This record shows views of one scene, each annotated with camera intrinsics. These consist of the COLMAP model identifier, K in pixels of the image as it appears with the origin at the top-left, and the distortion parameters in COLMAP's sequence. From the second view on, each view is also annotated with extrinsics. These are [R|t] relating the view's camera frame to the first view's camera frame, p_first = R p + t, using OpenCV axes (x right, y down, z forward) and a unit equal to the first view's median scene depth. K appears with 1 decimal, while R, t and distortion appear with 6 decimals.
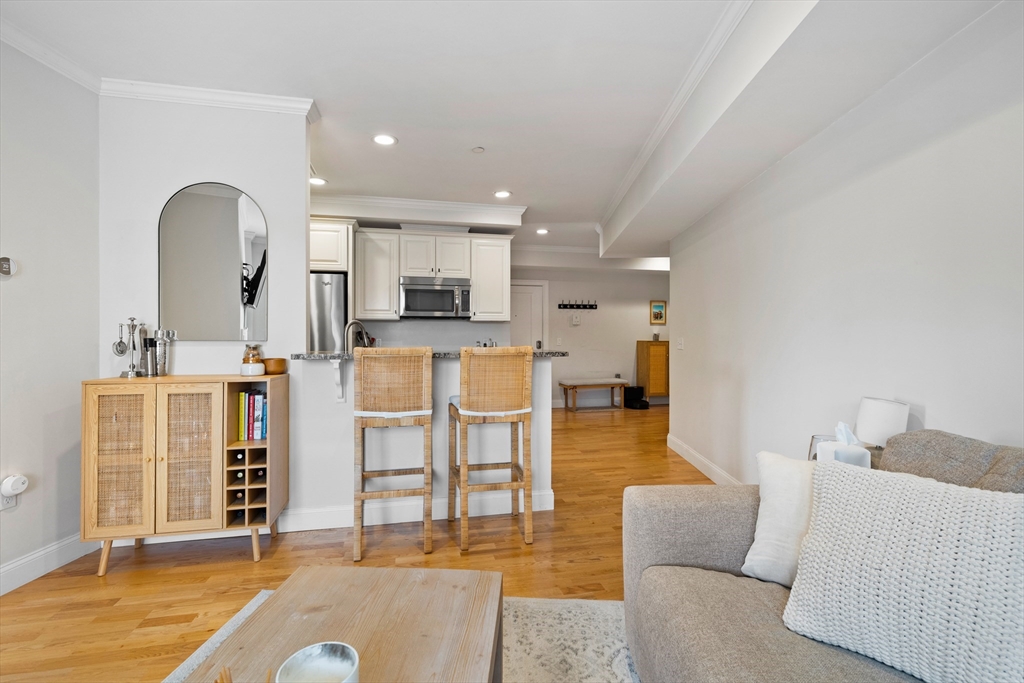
lens RADIAL K [[469.2, 0, 512.5], [0, 469.2, 338.9], [0, 0, 1]] dist [-0.001750, -0.000221]
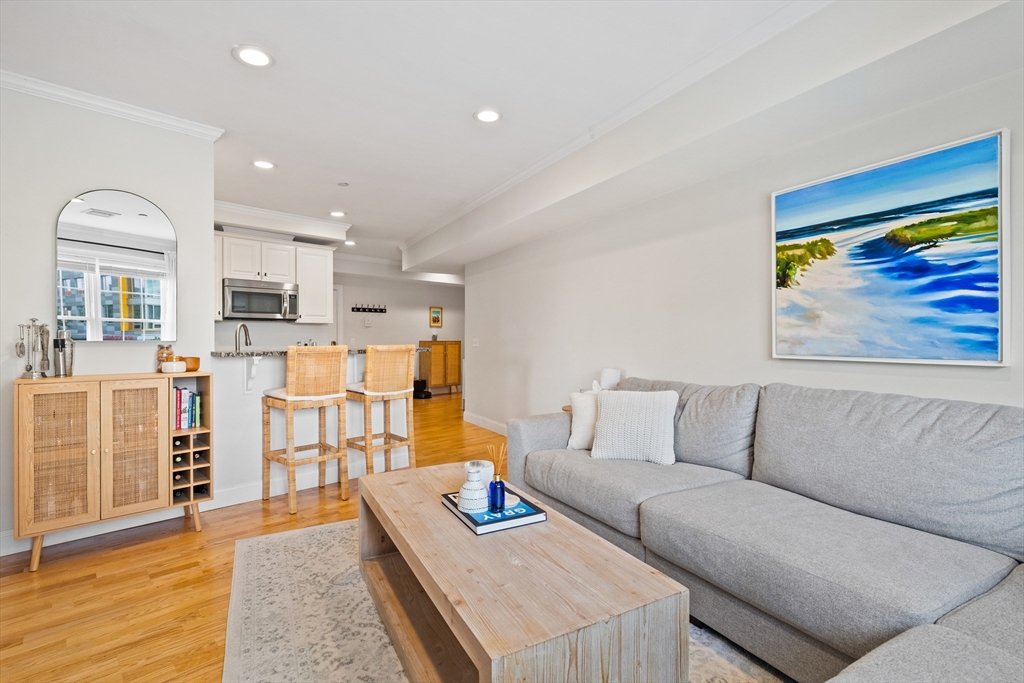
lens RADIAL K [[482.8, 0, 512.0], [0, 482.8, 341.5], [0, 0, 1]] dist [0.000282, 0.000006]
pose [[0.849101, -0.004447, 0.528211, -0.438445], [0.002190, 0.999986, 0.004898, 0.000579], [-0.528225, -0.003002, 0.849099, -0.359972]]
